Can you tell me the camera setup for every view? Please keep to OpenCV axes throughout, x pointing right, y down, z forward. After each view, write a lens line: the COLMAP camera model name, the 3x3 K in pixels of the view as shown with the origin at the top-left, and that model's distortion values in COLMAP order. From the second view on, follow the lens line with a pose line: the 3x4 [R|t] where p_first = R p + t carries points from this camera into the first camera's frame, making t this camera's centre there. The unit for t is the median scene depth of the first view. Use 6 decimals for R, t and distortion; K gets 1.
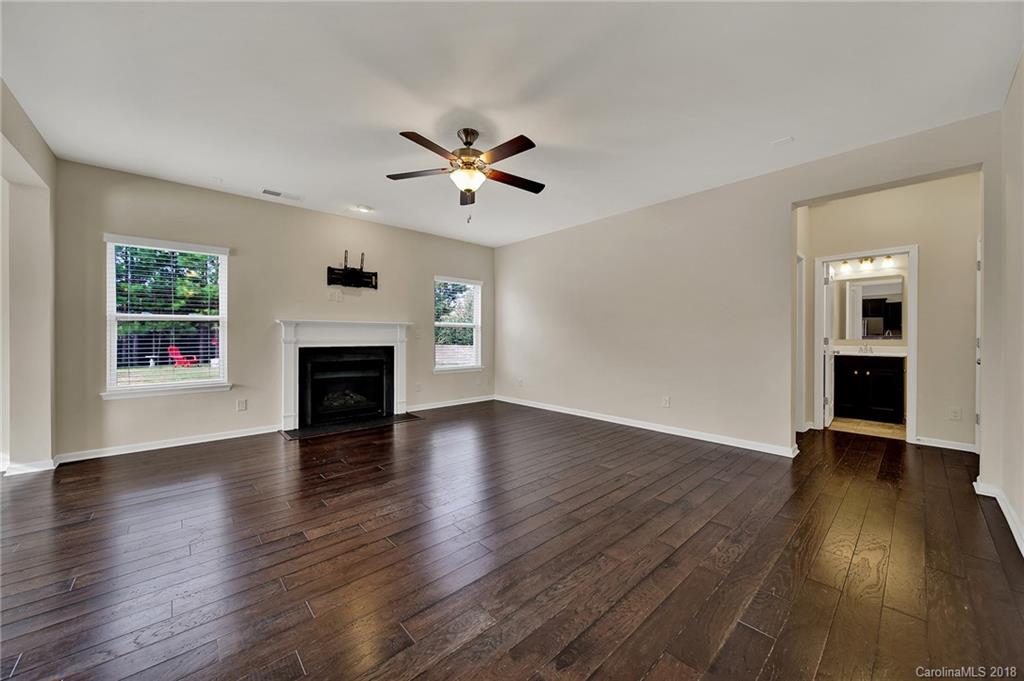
lens RADIAL K [[367.5, 0, 503.4], [0, 367.5, 335.9], [0, 0, 1]] dist [-0.001319, -0.000155]
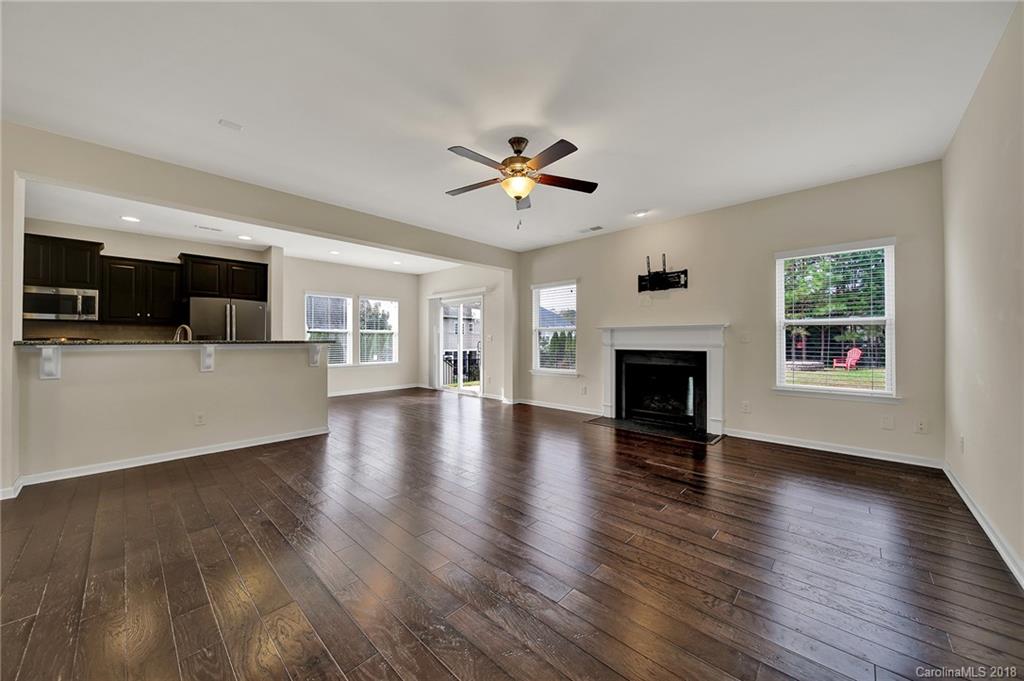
lens RADIAL K [[369.4, 0, 521.3], [0, 369.4, 337.3], [0, 0, 1]] dist [-0.002329, -0.000238]
pose [[0.097372, -0.008119, -0.995215, 0.557789], [0.002792, 0.999965, -0.007885, -0.000077], [0.995244, -0.002011, 0.097391, 0.546372]]
